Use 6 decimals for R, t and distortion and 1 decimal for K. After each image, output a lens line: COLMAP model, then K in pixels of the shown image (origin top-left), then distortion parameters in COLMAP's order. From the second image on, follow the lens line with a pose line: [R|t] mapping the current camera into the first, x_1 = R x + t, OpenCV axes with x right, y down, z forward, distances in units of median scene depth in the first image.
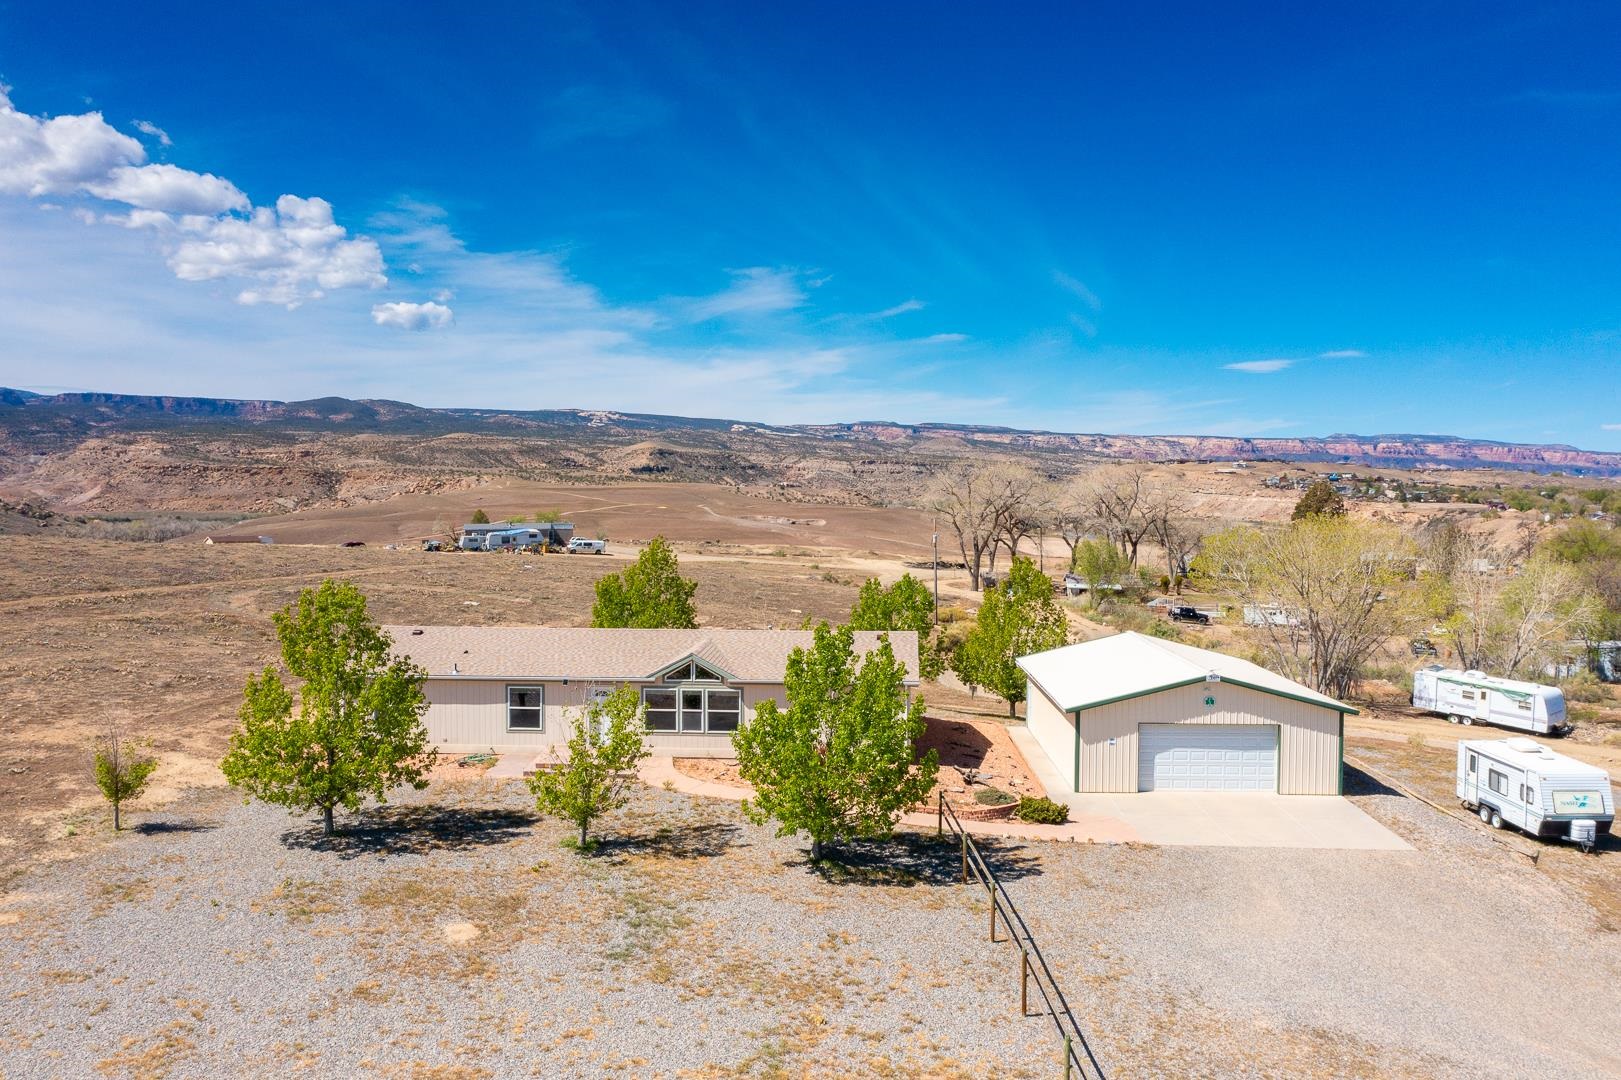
lens RADIAL K [[1283.7, 0, 805.4], [0, 1283.7, 526.3], [0, 0, 1]] dist [-0.012055, 0.003575]
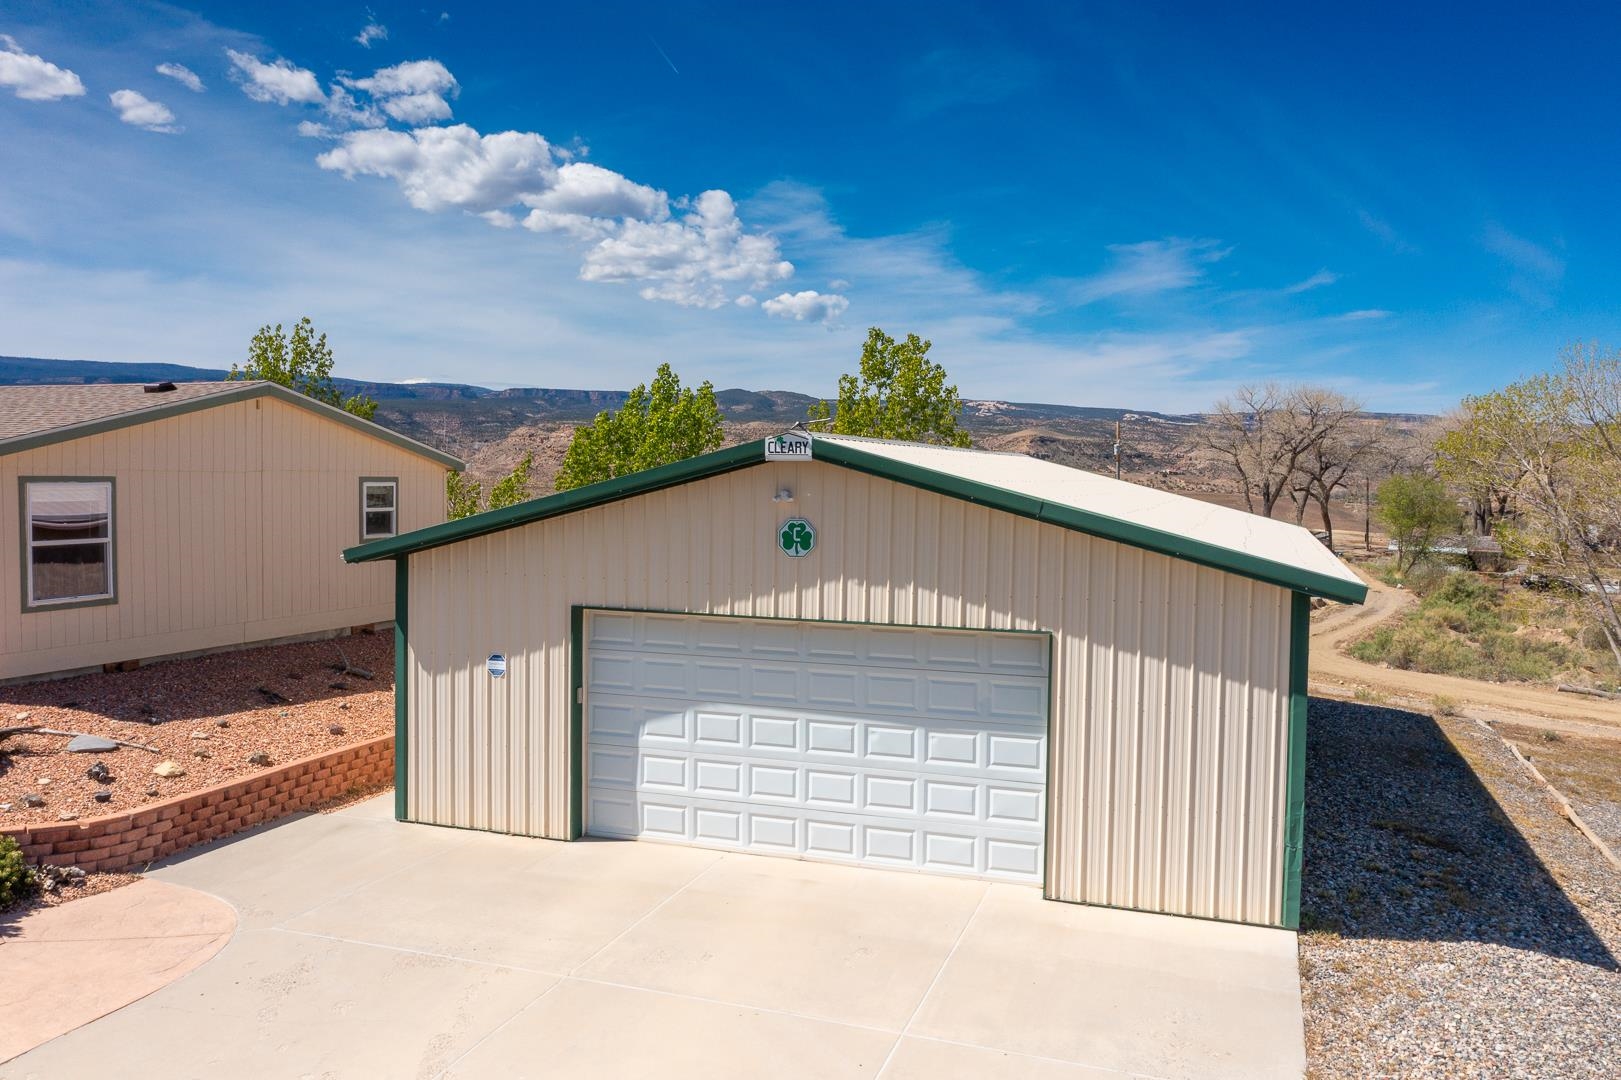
lens RADIAL K [[1284.1, 0, 803.7], [0, 1284.1, 563.8], [0, 0, 1]] dist [-0.011398, 0.006069]
pose [[0.954407, 0.030090, -0.296988, 0.391387], [-0.019452, 0.999061, 0.038711, 0.128793], [0.297874, -0.031169, 0.954096, 0.722678]]
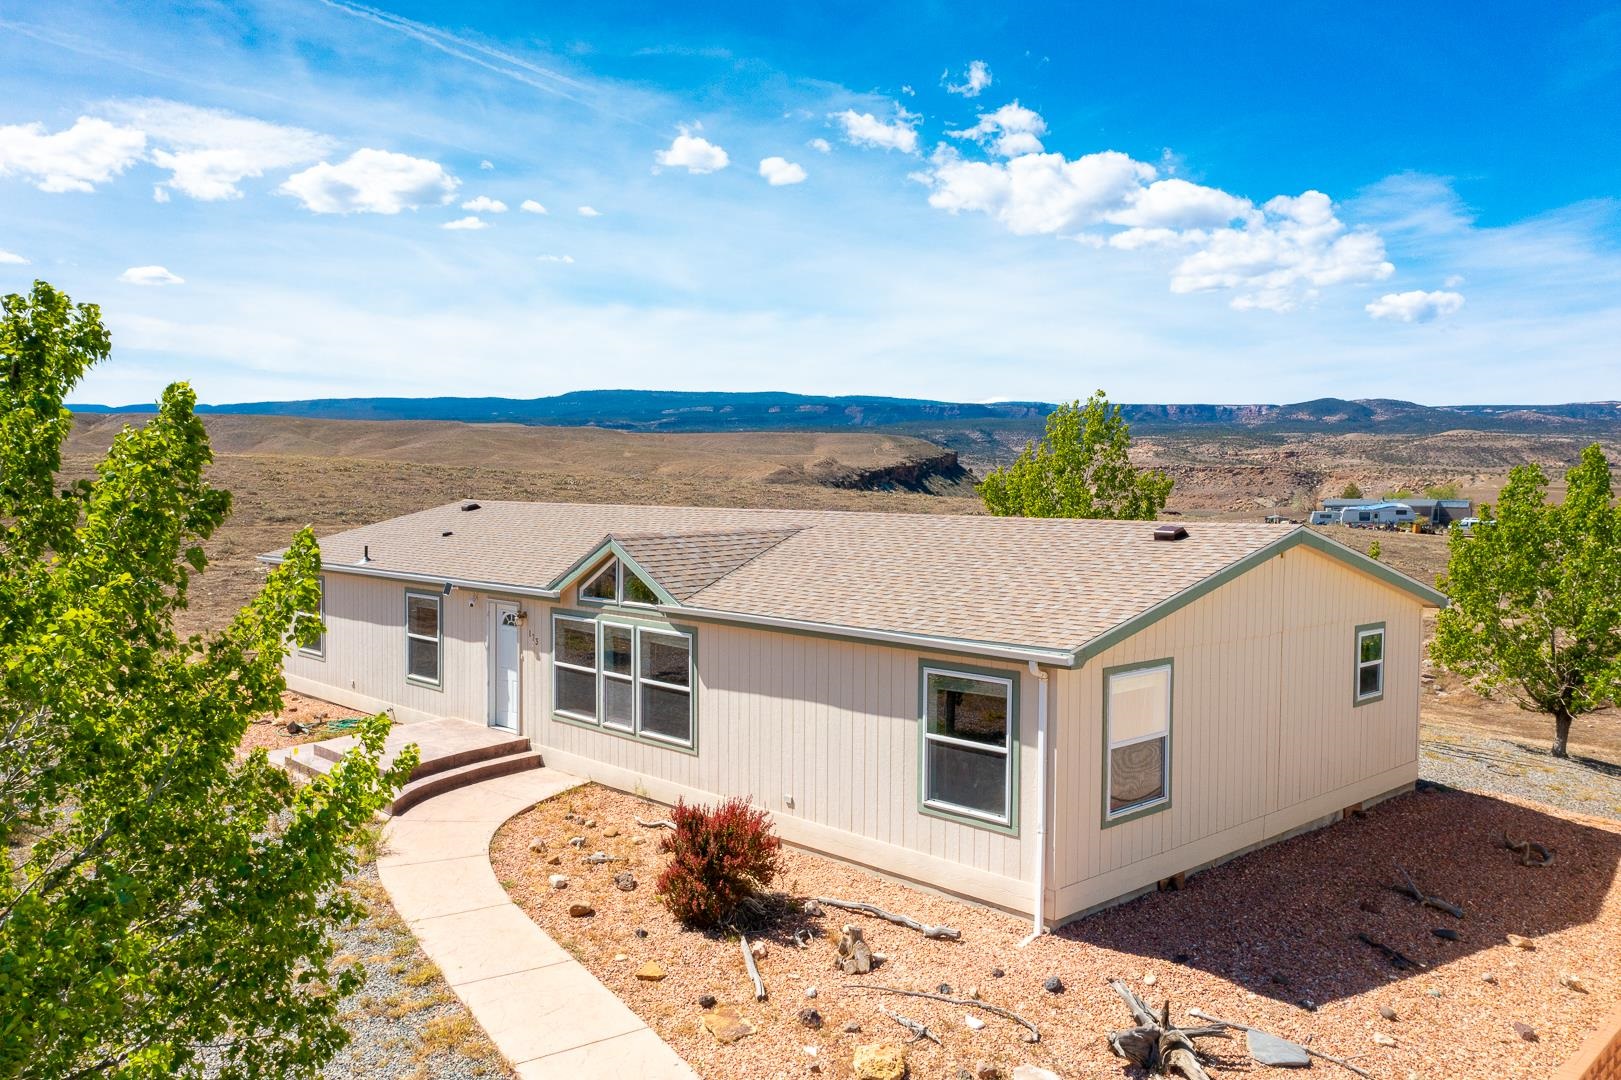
lens RADIAL K [[1283.7, 0, 805.4], [0, 1283.7, 526.3], [0, 0, 1]] dist [-0.012055, 0.003575]
pose [[0.737625, 0.024742, -0.674758, 0.230927], [-0.026635, 0.999617, 0.007538, 0.089080], [0.674686, 0.012412, 0.738001, 0.725382]]
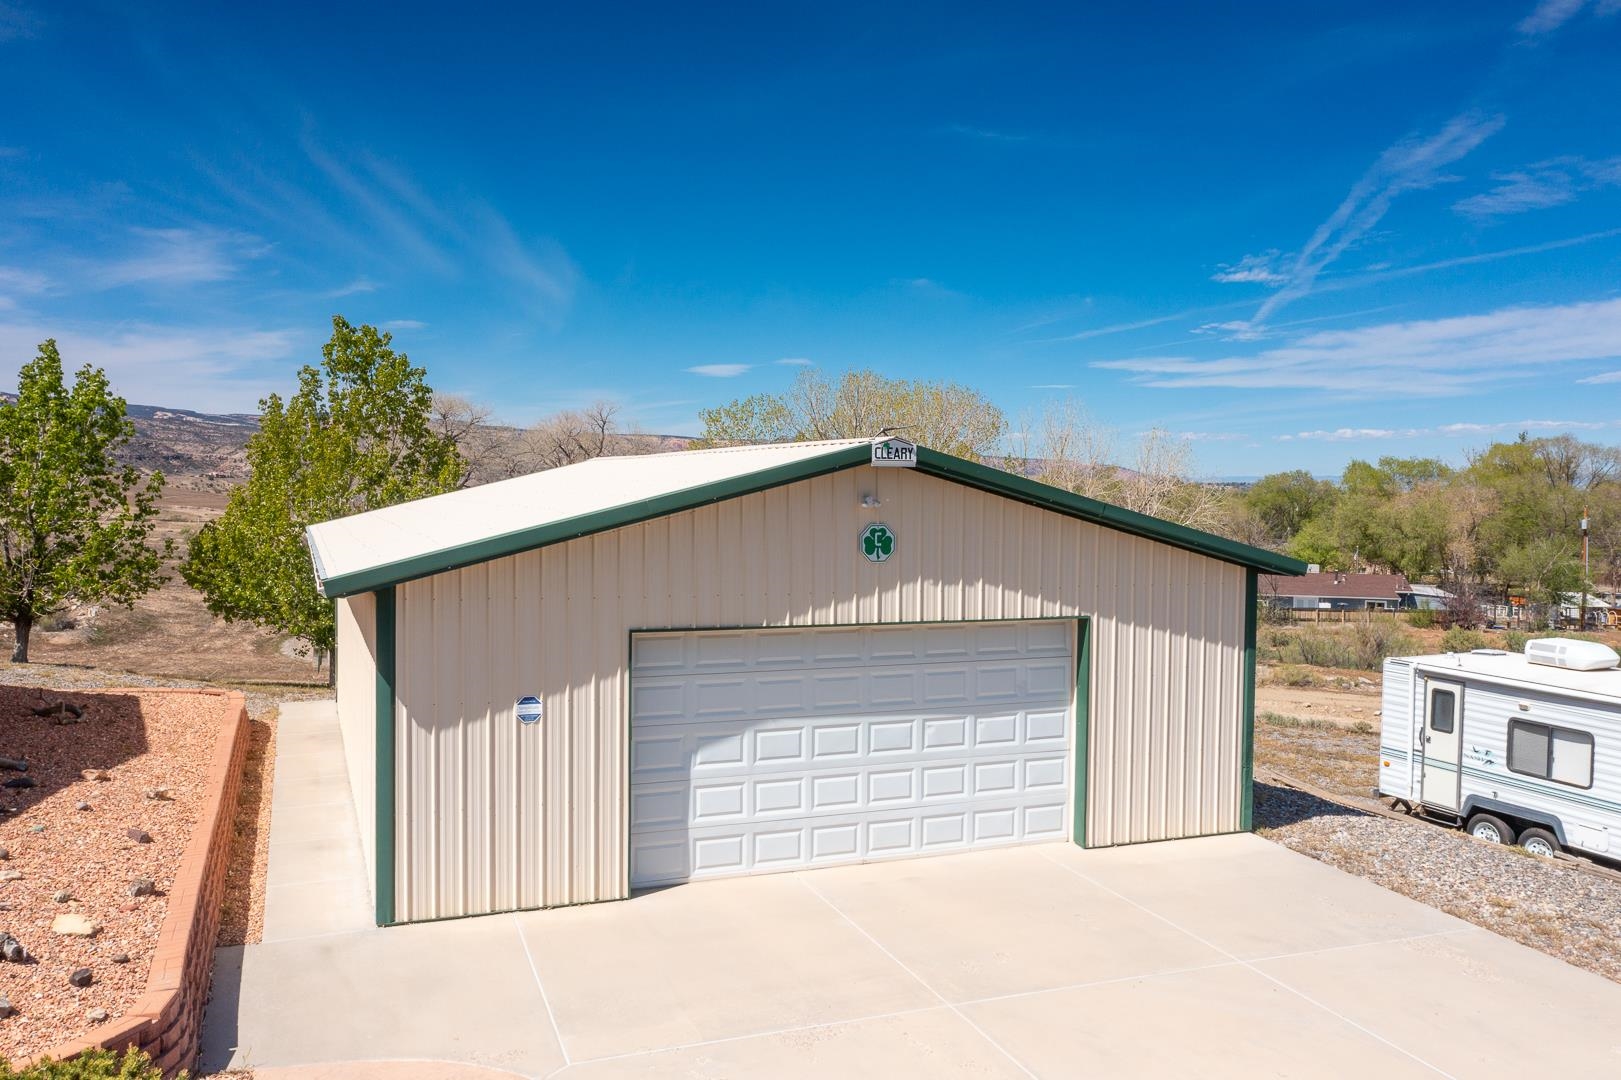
lens RADIAL K [[1284.3, 0, 806.8], [0, 1284.3, 551.1], [0, 0, 1]] dist [-0.012562, 0.004988]
pose [[0.916685, -0.013997, 0.399366, 0.186266], [0.005876, 0.999750, 0.021553, 0.129644], [-0.399568, -0.017411, 0.916538, 0.736357]]
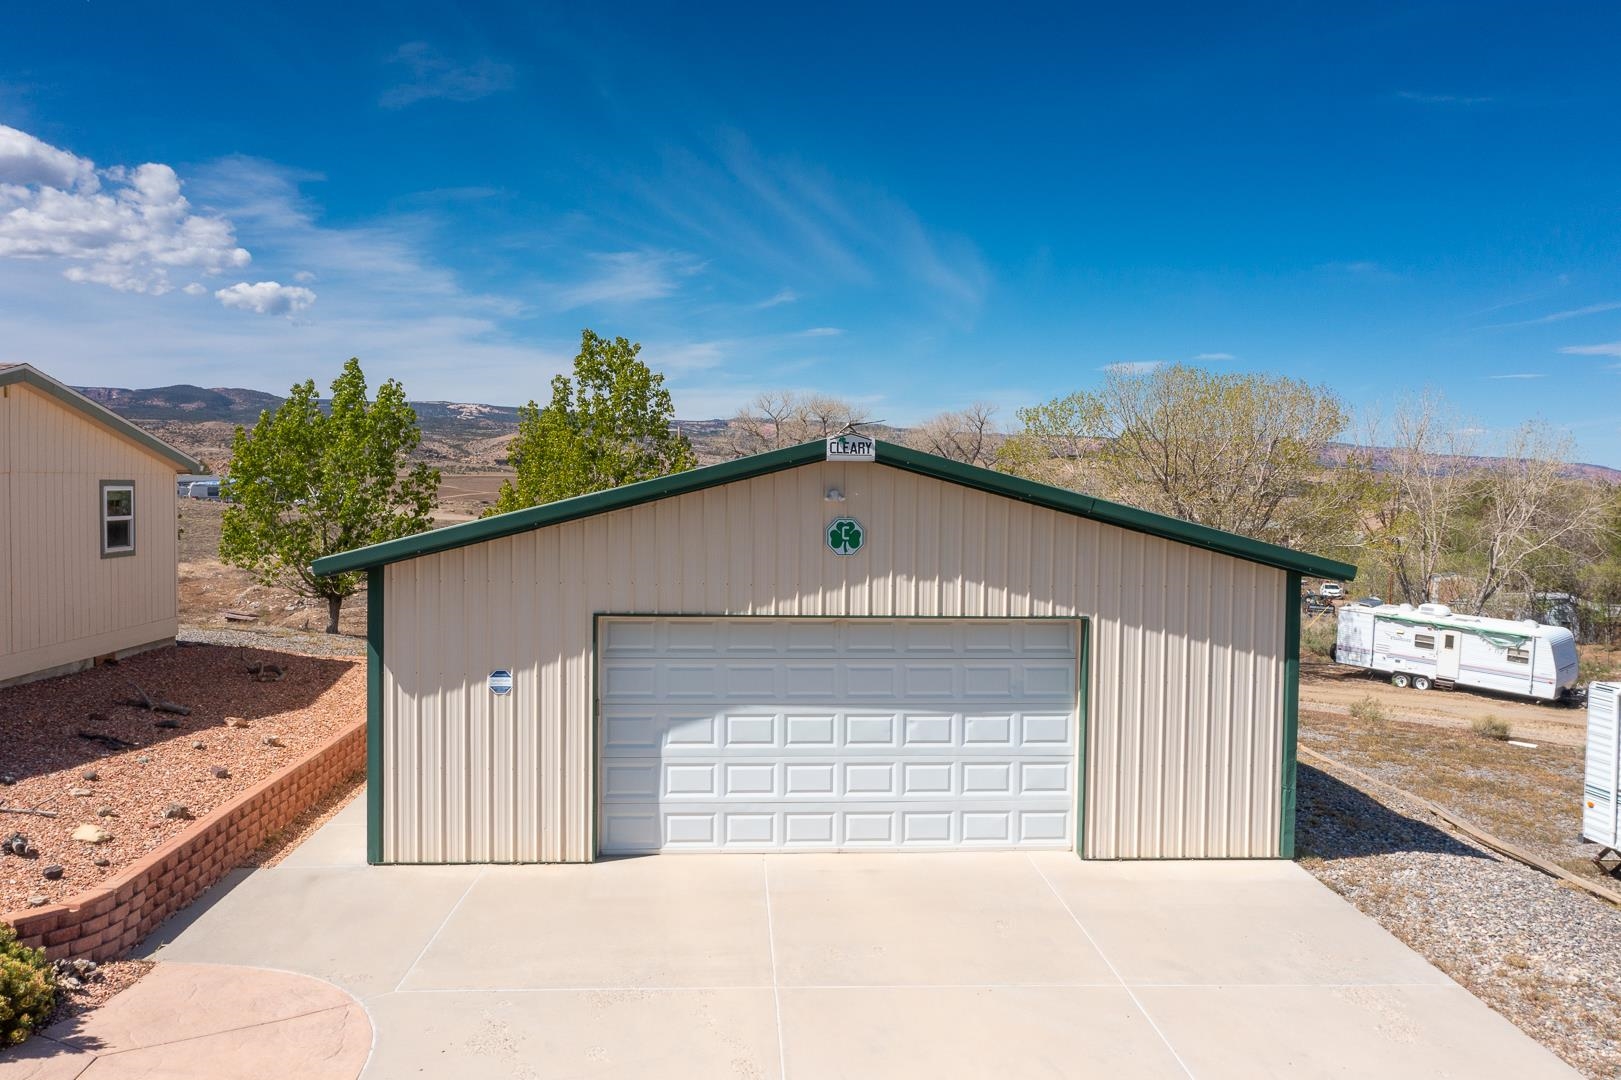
lens RADIAL K [[1284.3, 0, 806.8], [0, 1284.3, 551.1], [0, 0, 1]] dist [-0.012562, 0.004988]
pose [[0.995440, 0.002327, 0.095366, 0.274658], [-0.004326, 0.999775, 0.020760, 0.131256], [-0.095296, -0.021078, 0.995226, 0.705768]]
